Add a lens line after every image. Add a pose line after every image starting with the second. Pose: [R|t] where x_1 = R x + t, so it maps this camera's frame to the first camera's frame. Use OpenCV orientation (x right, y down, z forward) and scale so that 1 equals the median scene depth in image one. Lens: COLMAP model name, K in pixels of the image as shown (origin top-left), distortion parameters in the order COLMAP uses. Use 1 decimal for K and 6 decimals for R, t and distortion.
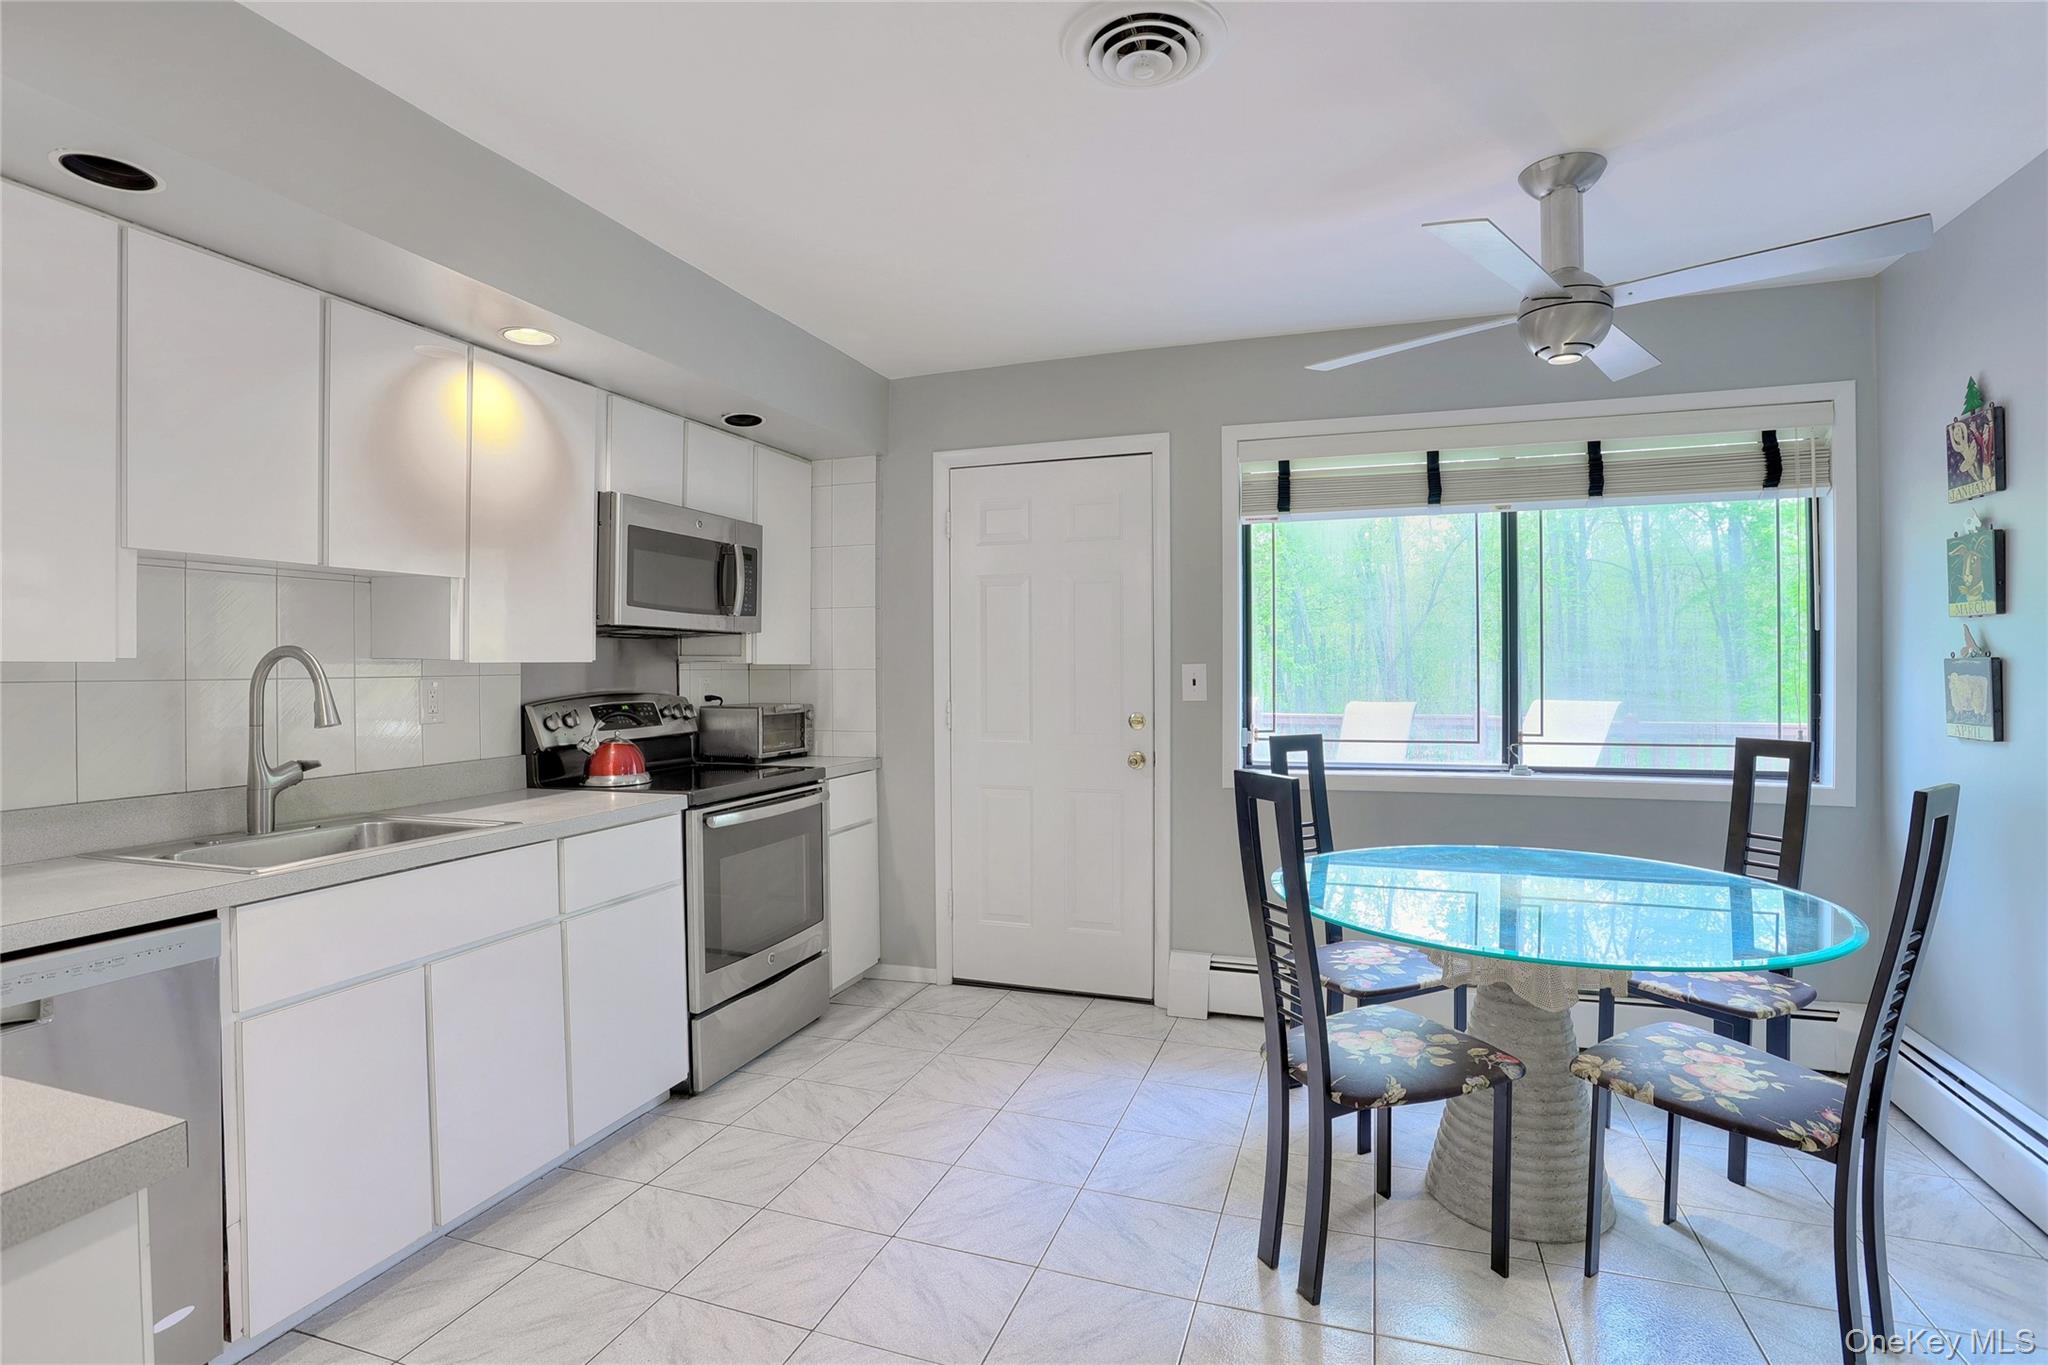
lens RADIAL K [[990.7, 0, 1022.2], [0, 990.7, 671.5], [0, 0, 1]] dist [-0.079469, 0.029314]
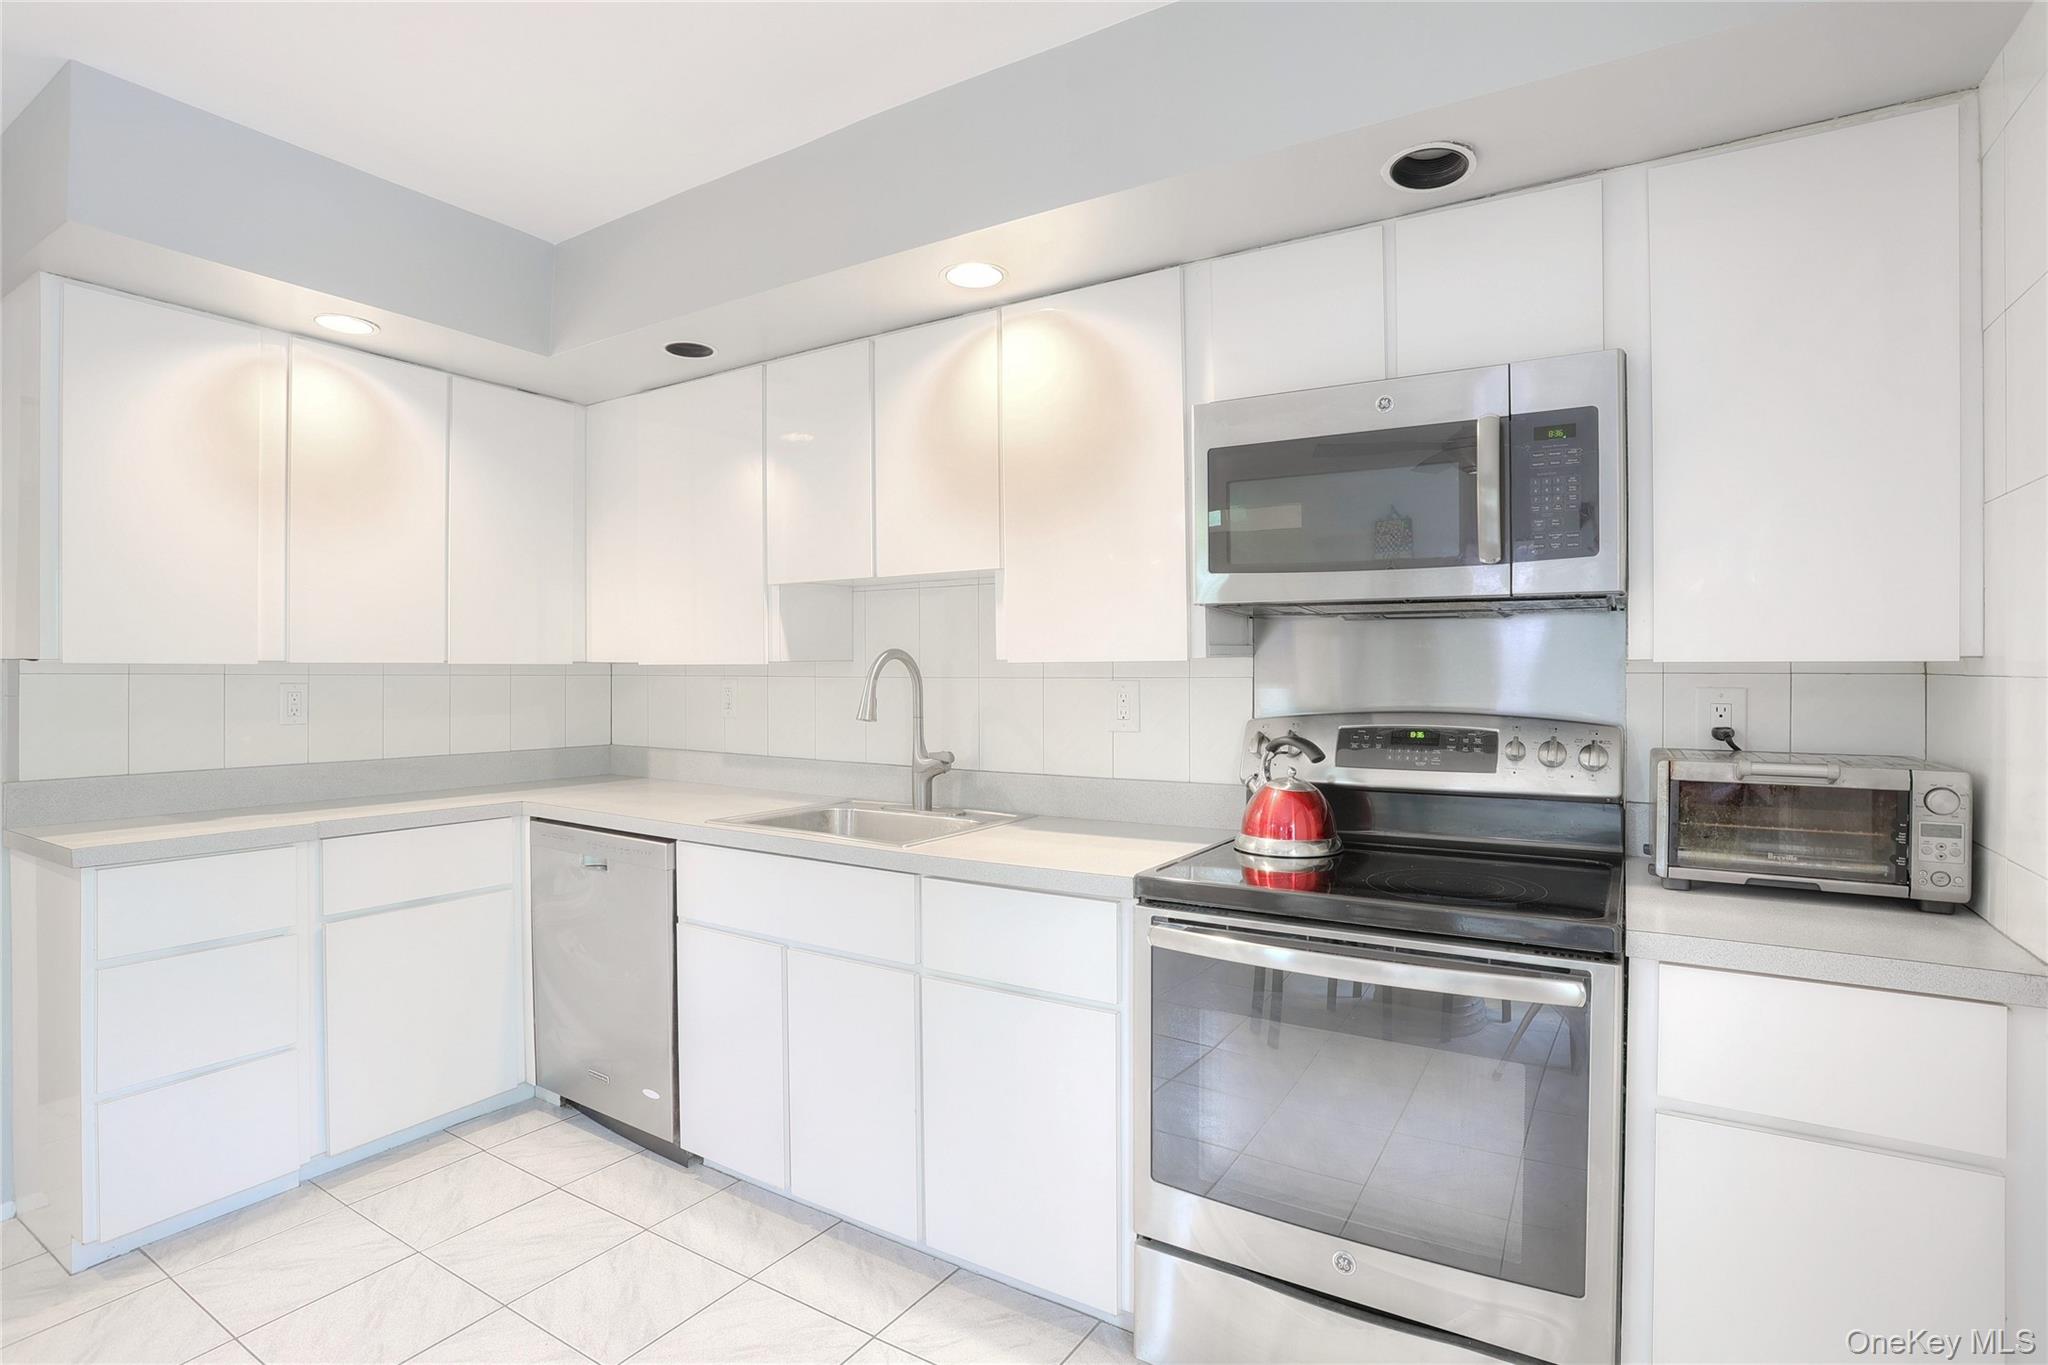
lens RADIAL K [[990.7, 0, 1022.2], [0, 990.7, 671.5], [0, 0, 1]] dist [-0.079469, 0.029314]
pose [[-0.211813, 0.009994, -0.977259, 0.248875], [-0.001157, 0.999944, 0.010477, -0.008687], [0.977309, 0.003350, -0.211790, 0.958954]]
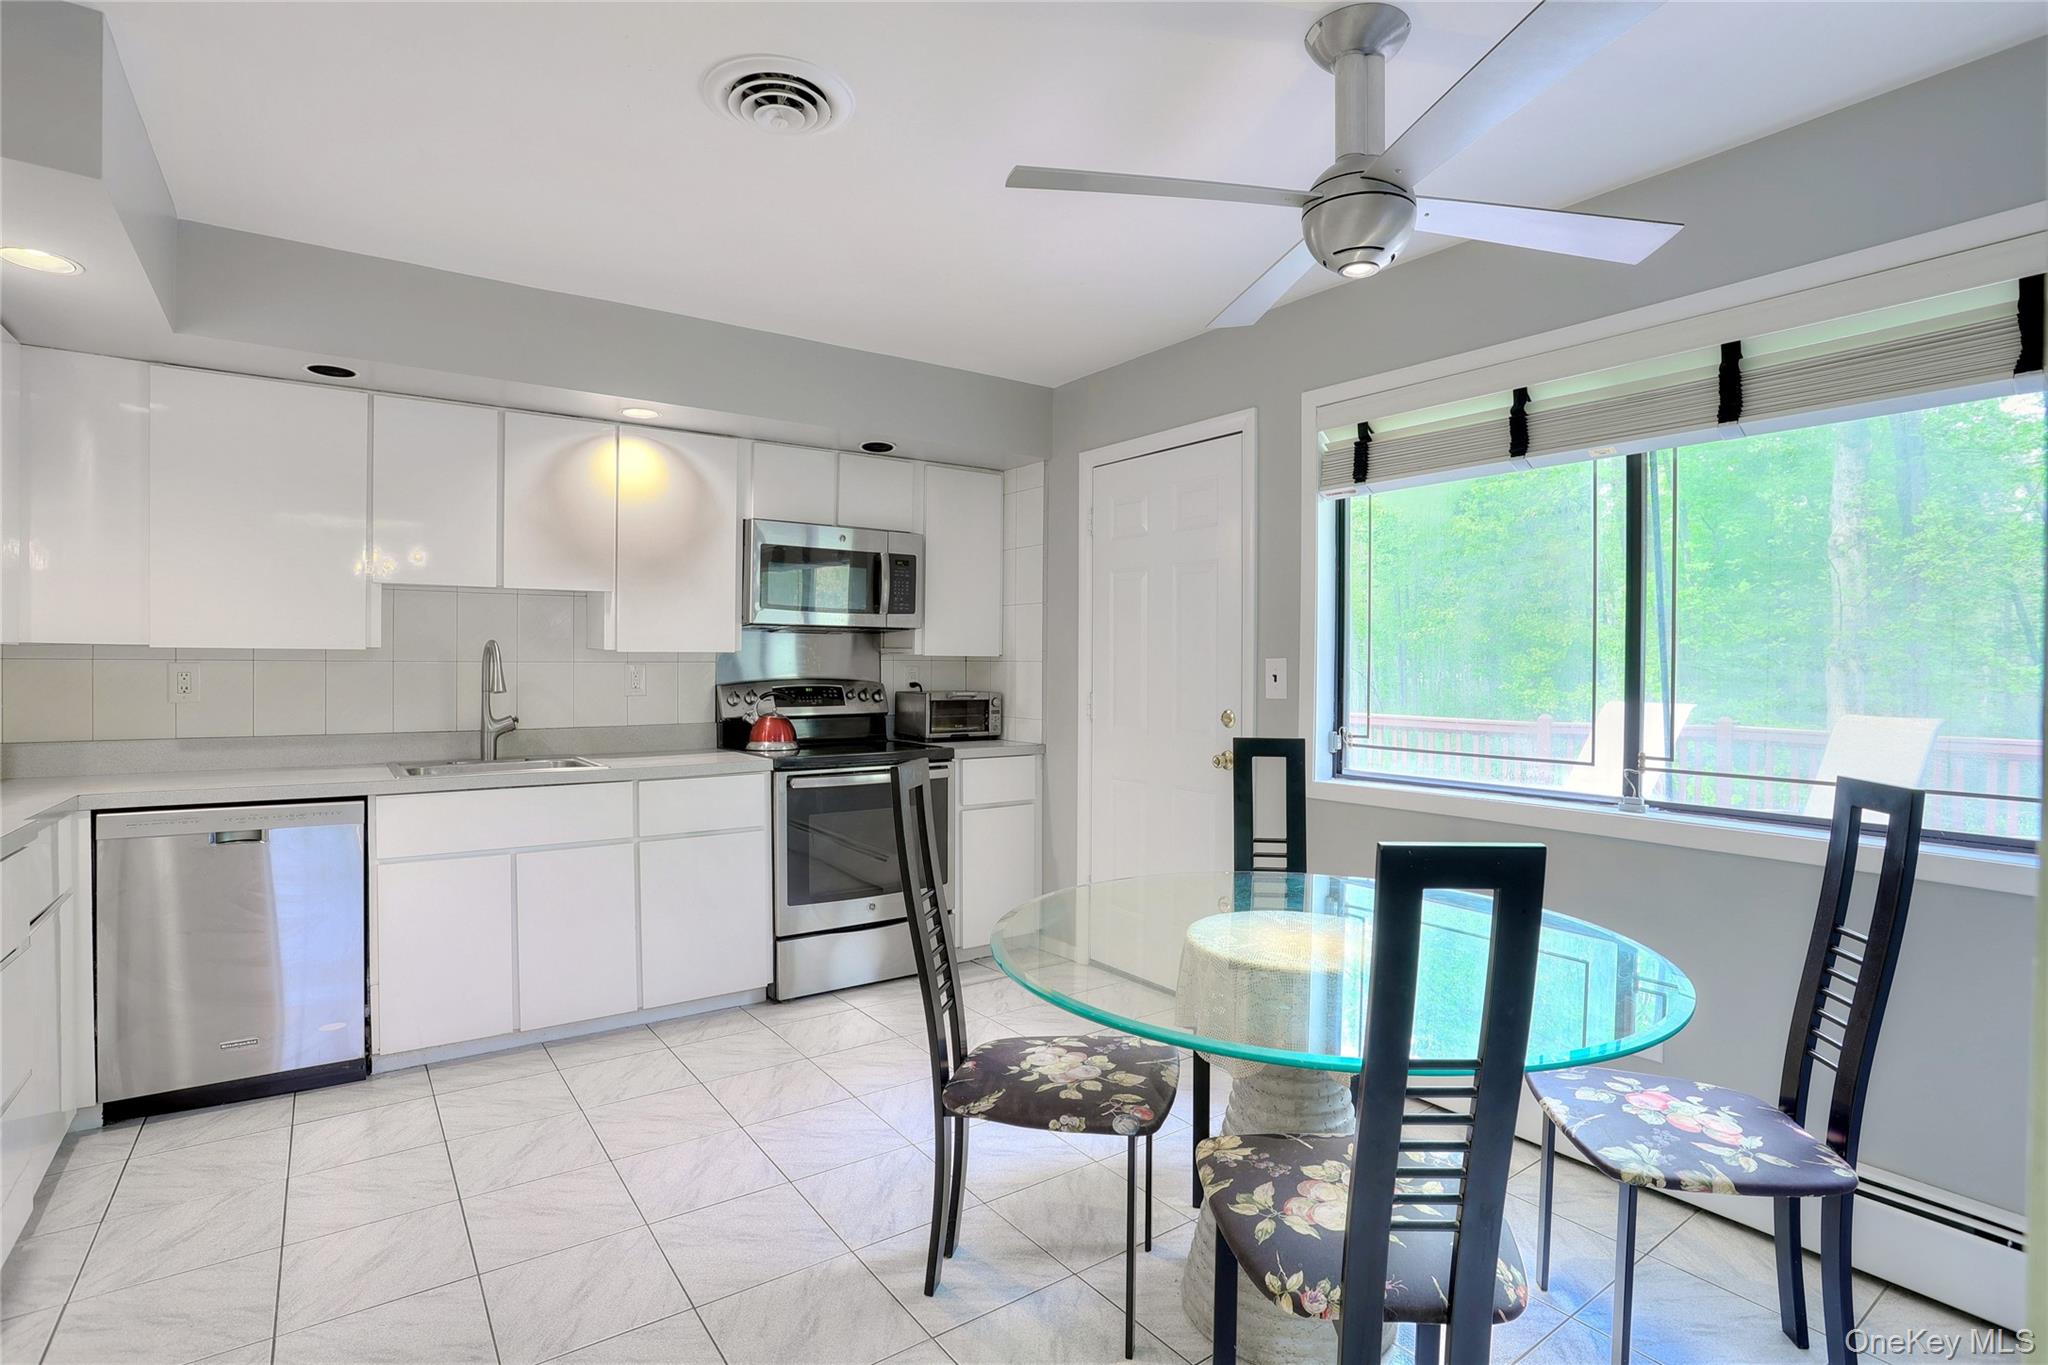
lens RADIAL K [[990.7, 0, 1022.2], [0, 990.7, 671.5], [0, 0, 1]] dist [-0.079469, 0.029314]
pose [[0.821484, 0.015022, -0.570034, 0.567506], [-0.012437, 0.999887, 0.008427, -0.000111], [0.570096, 0.000167, 0.821578, 0.137134]]
